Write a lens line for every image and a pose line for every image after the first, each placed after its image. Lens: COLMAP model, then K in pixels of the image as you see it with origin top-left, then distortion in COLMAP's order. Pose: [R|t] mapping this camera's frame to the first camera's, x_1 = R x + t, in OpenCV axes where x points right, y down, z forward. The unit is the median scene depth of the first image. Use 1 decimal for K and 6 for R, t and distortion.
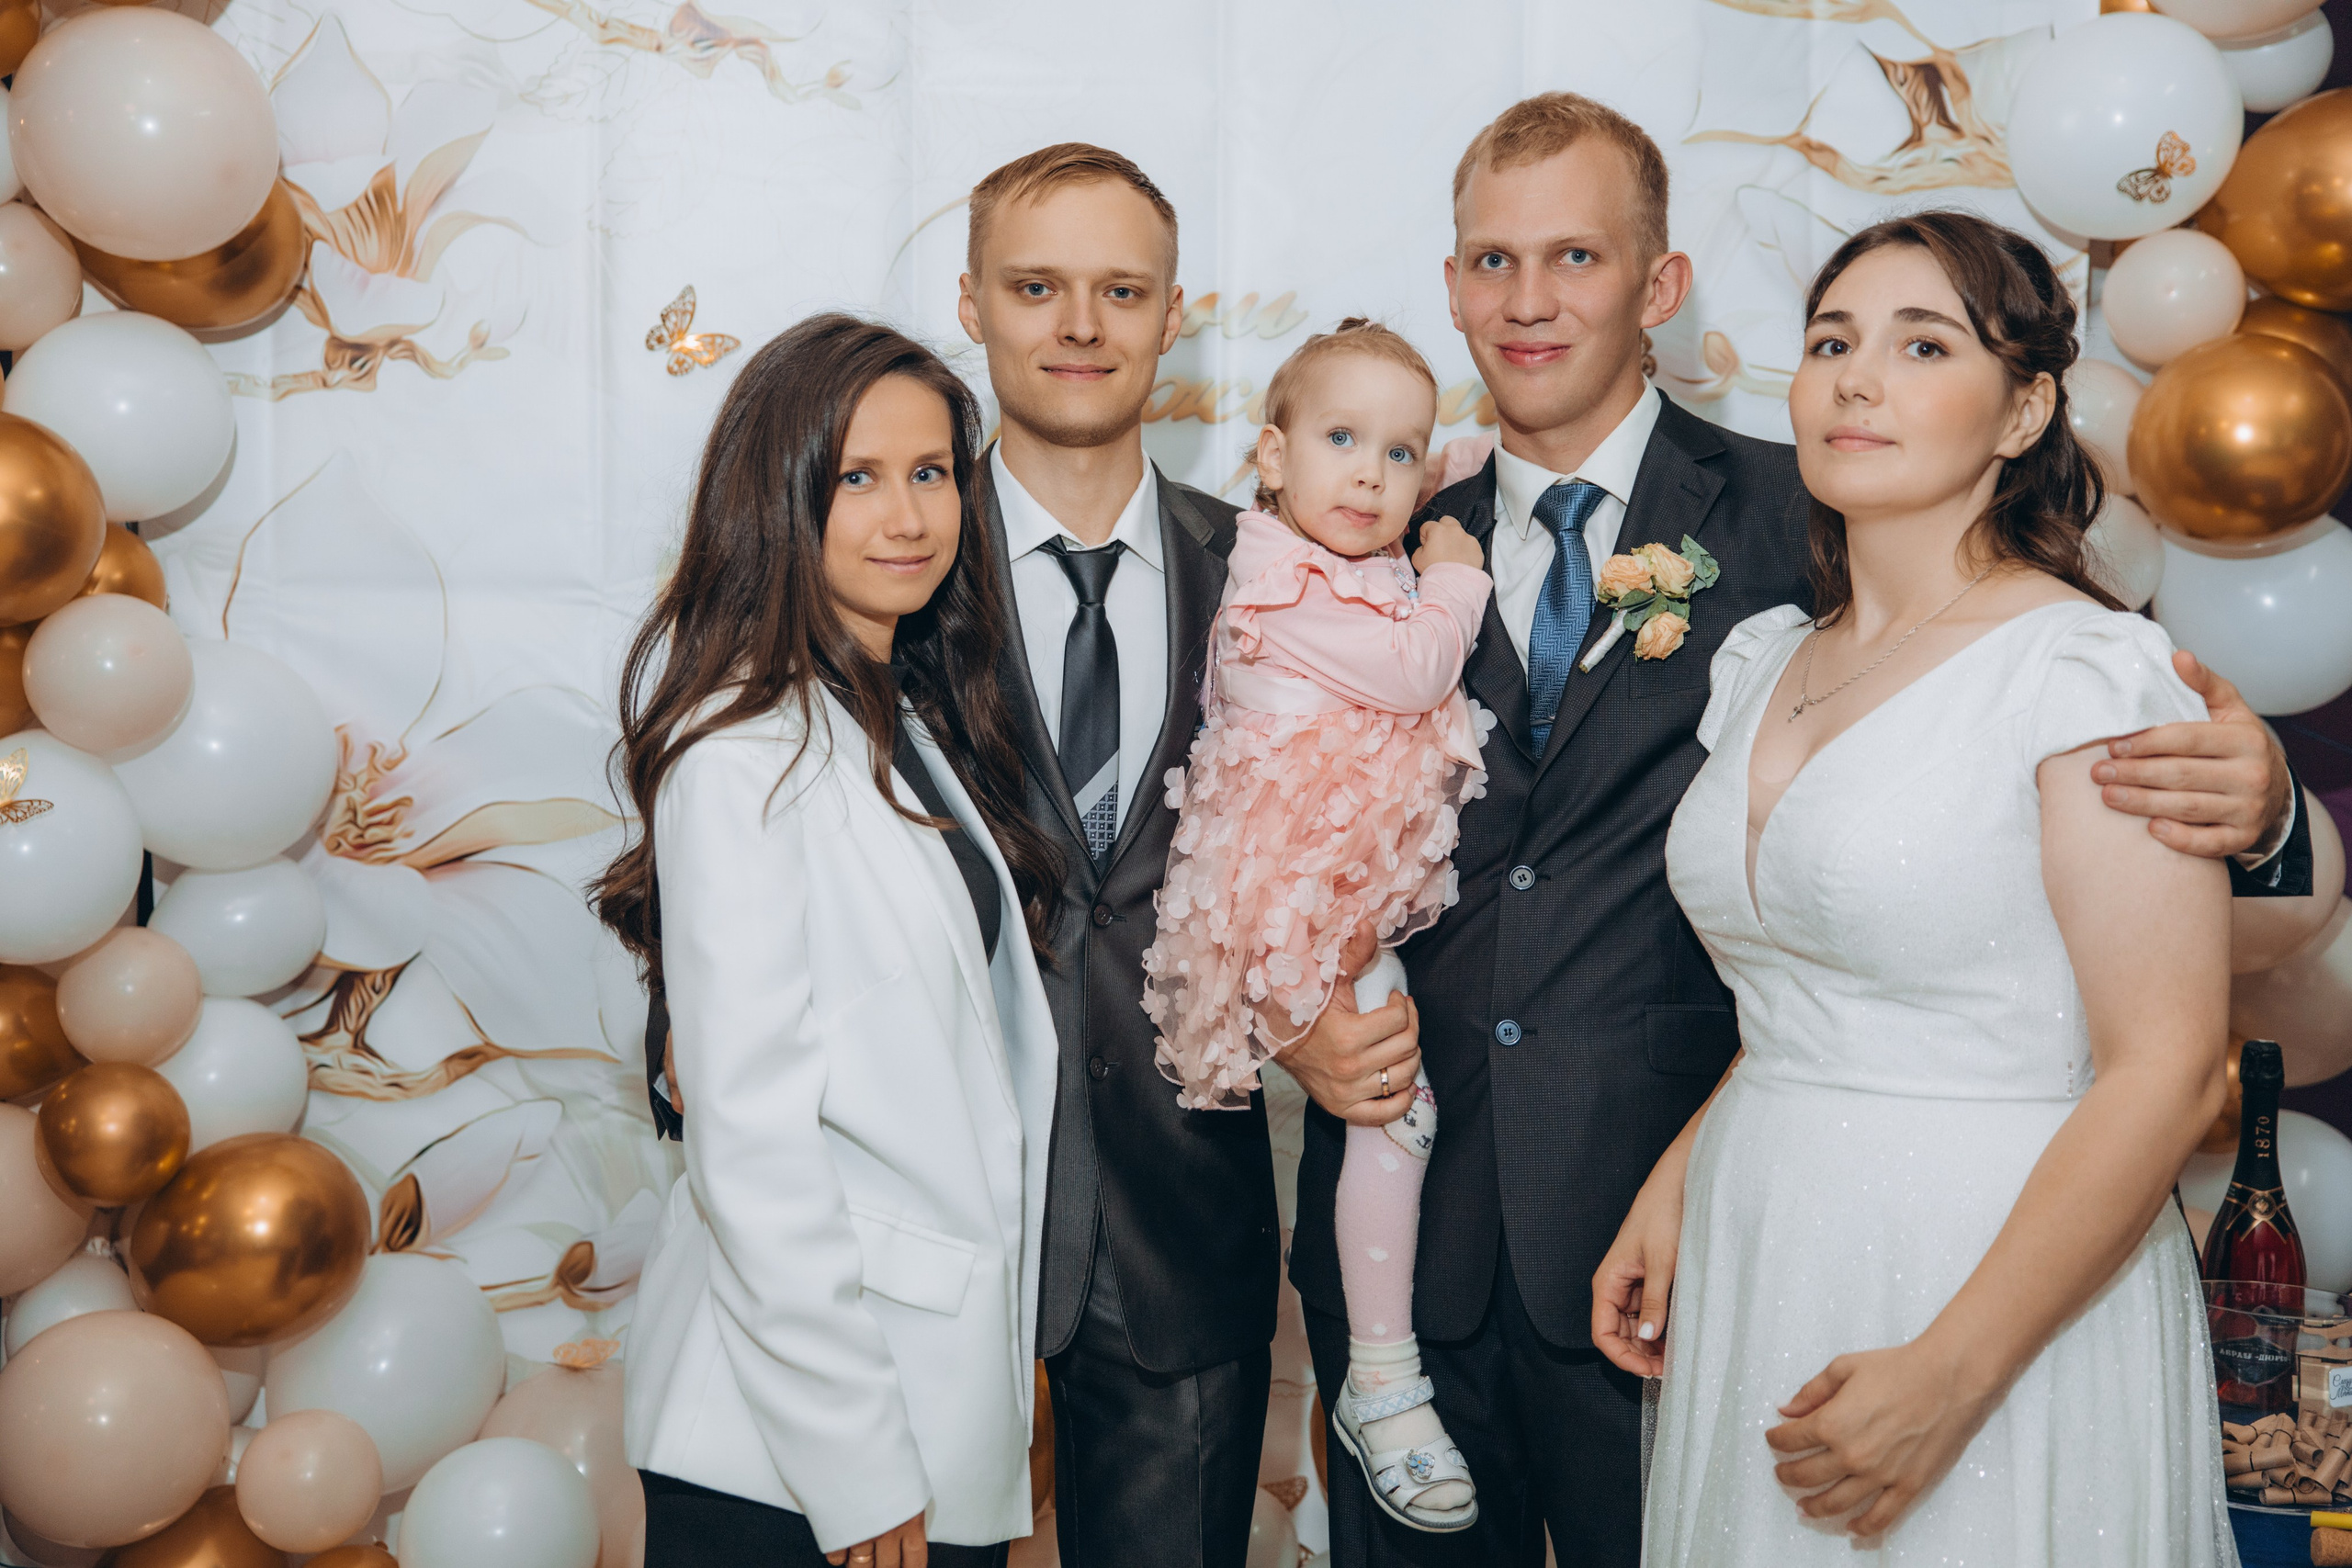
lens RADIAL K [[3318.8, 0, 1186.5], [0, 3318.8, 766.6], [0, 0, 1]] dist [0.198100, 0.000000]
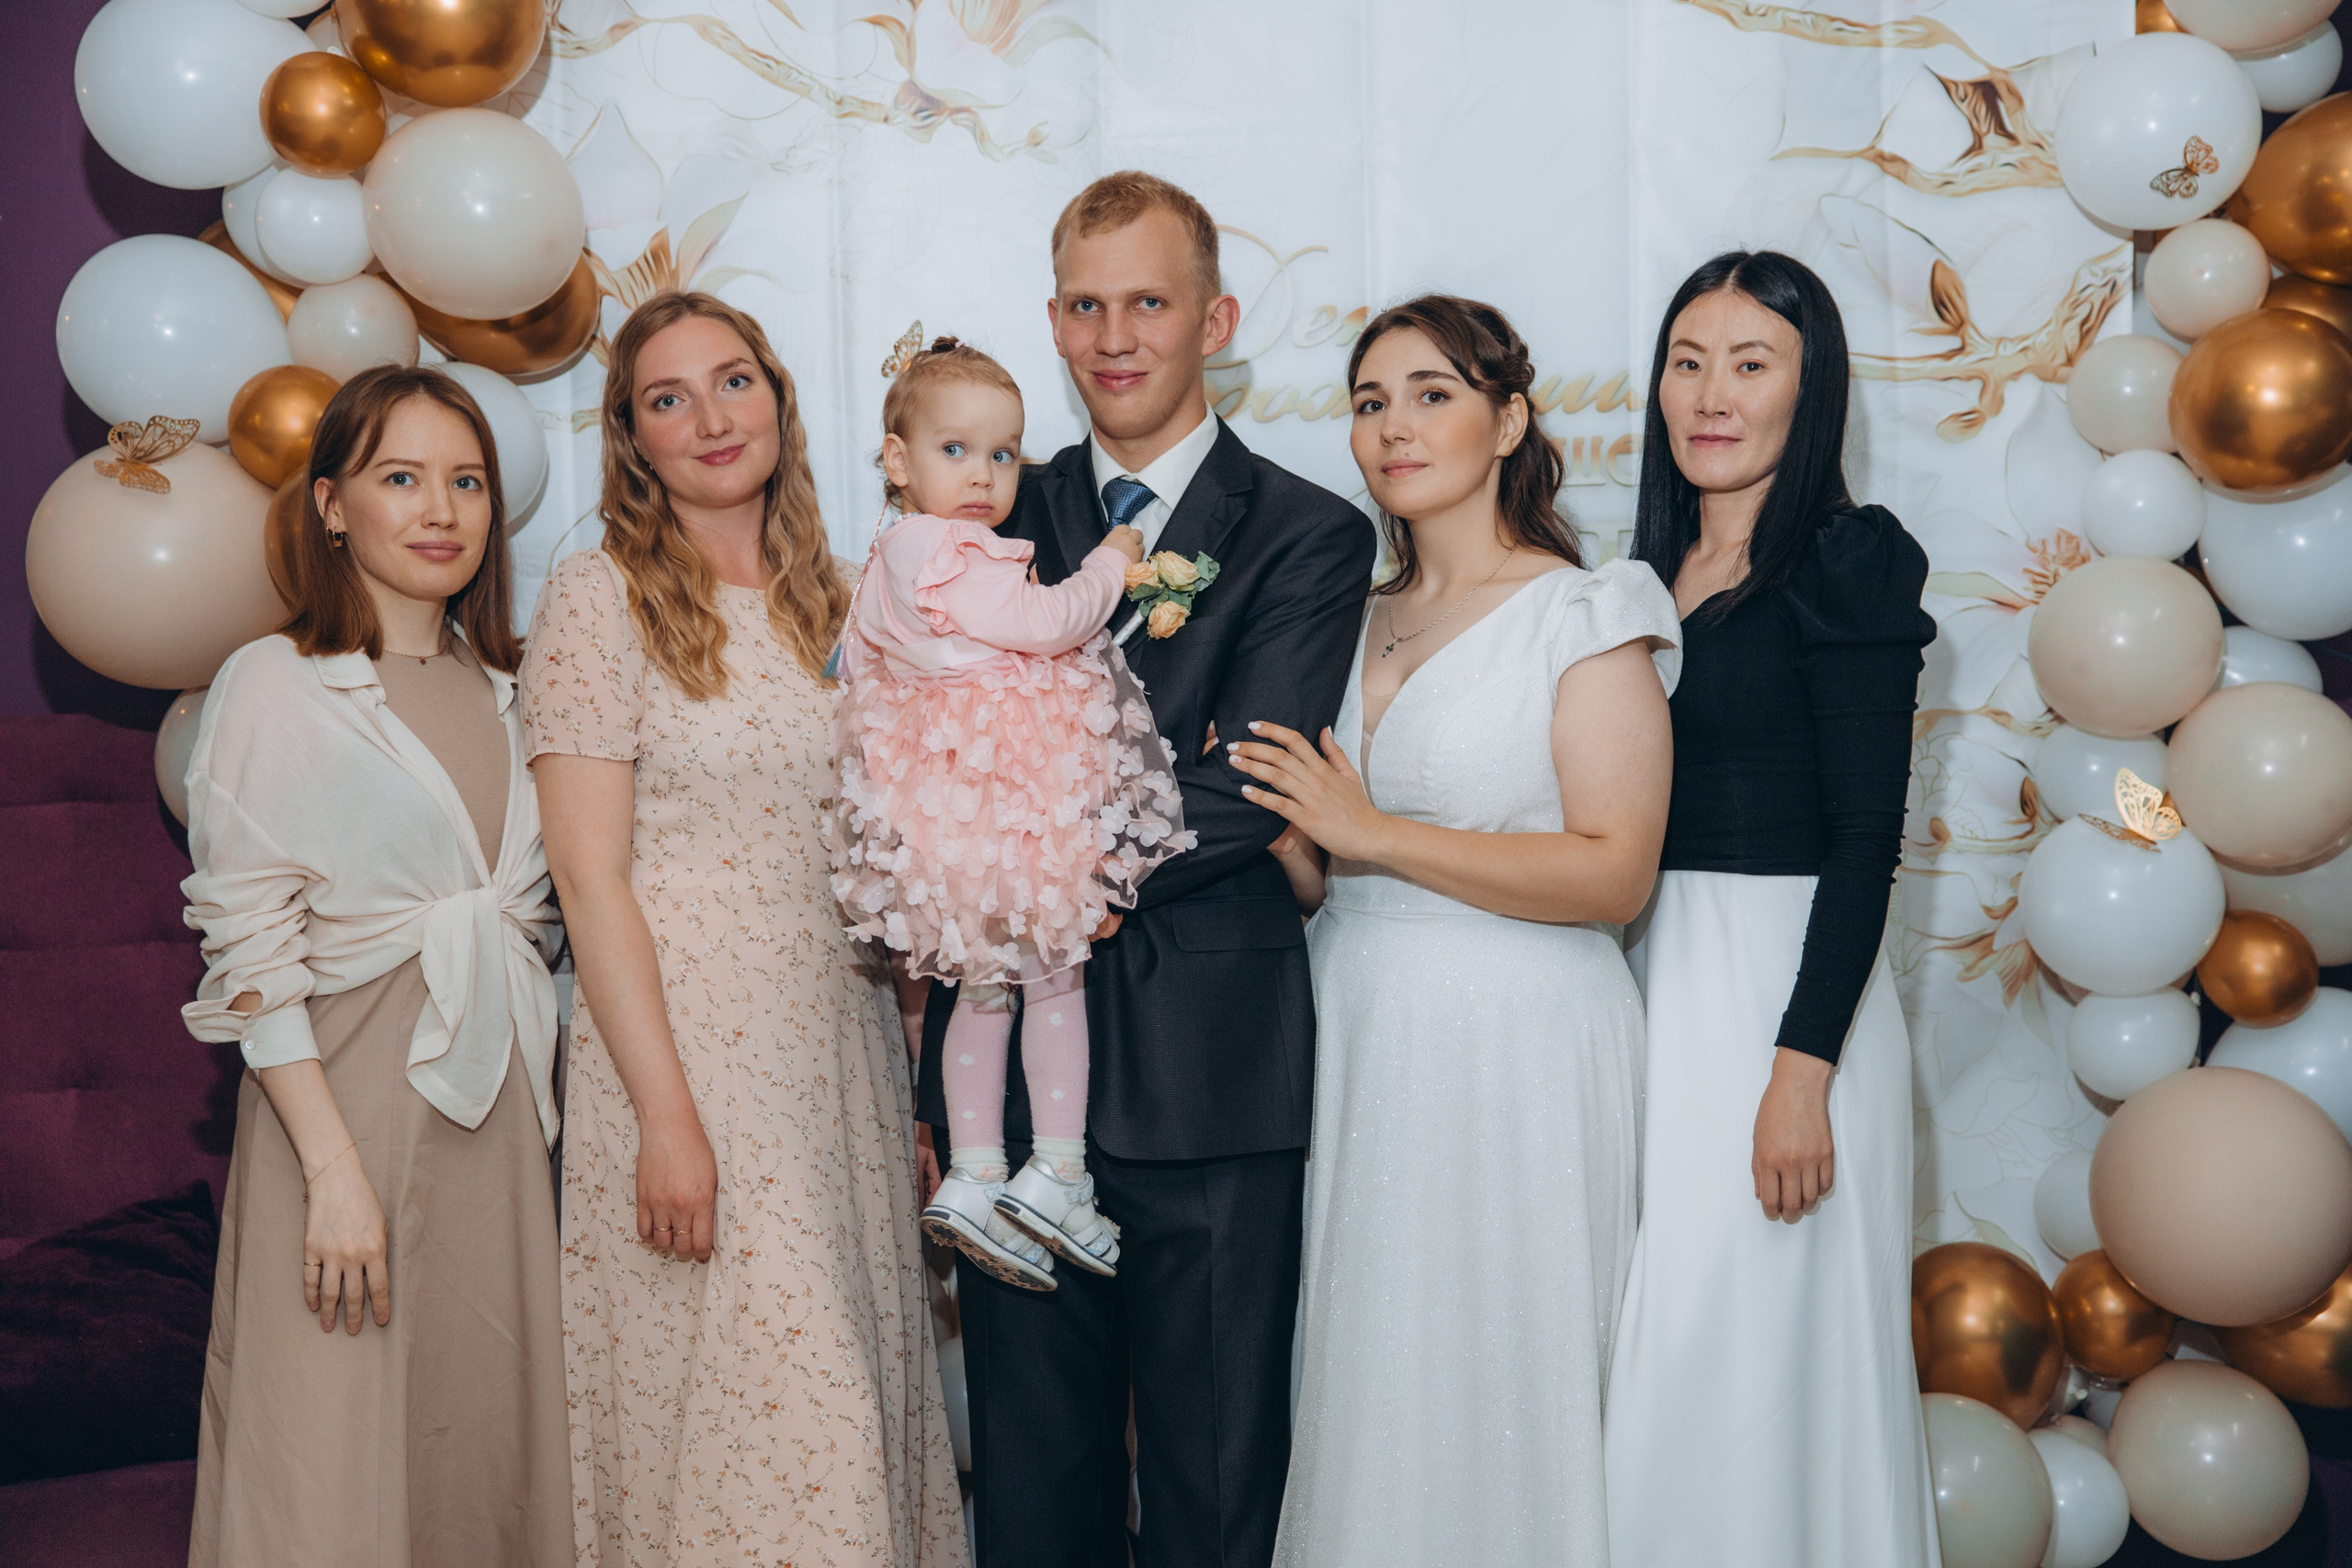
lens RADIAL K [[3318.8, 0, 1188.7], [0, 3318.8, 761.8], [0, 0, 1]] dist [0.198100, 0.000000]
pose [[0.998590, -0.032874, -0.041686, -0.010098], [0.032917, 0.999458, 0.000340, 0.013461], [0.041653, -0.001712, 0.999131, -0.162085]]
